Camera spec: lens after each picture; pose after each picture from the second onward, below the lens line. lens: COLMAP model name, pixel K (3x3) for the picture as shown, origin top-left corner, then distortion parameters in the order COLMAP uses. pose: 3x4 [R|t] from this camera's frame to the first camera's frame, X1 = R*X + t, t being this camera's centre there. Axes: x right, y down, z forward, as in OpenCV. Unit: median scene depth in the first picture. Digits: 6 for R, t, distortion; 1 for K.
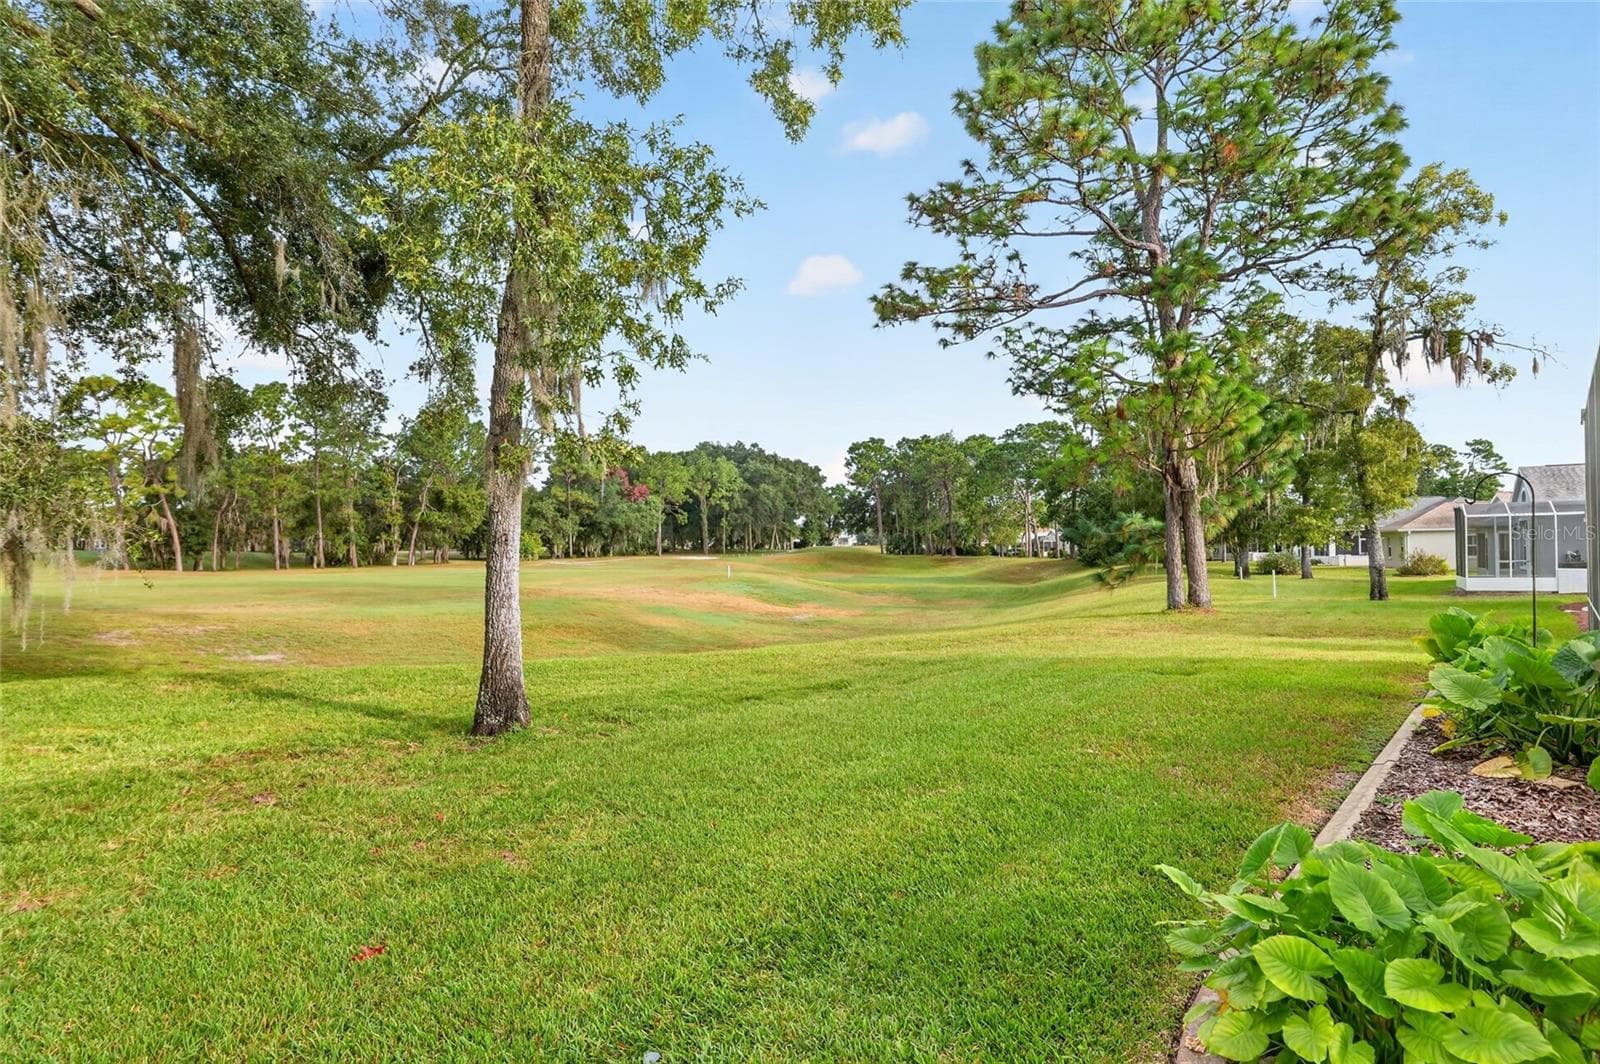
lens RADIAL K [[865.5, 0, 792.4], [0, 865.5, 540.7], [0, 0, 1]] dist [0.014881, -0.000521]
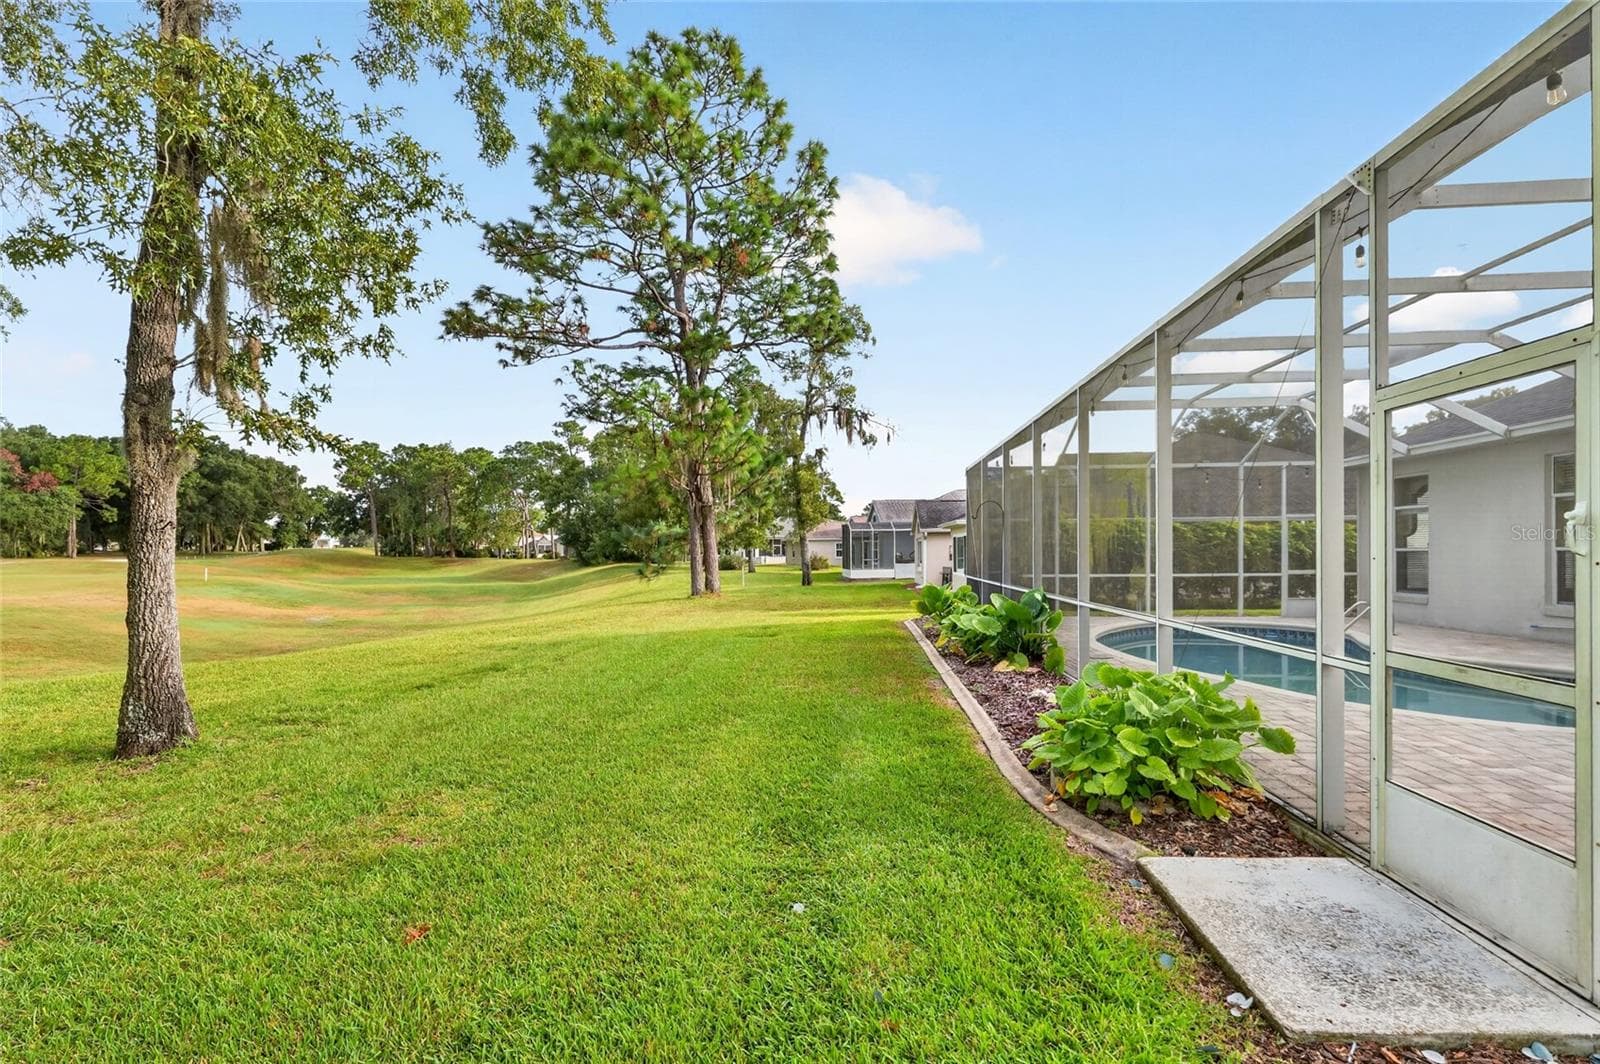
lens RADIAL K [[750.4, 0, 778.0], [0, 750.4, 563.1], [0, 0, 1]] dist [-0.009080, 0.002456]
pose [[0.798648, -0.004174, 0.601785, -0.132197], [-0.009110, 0.999778, 0.019024, 0.006608], [-0.601730, -0.020675, 0.798432, 0.016651]]
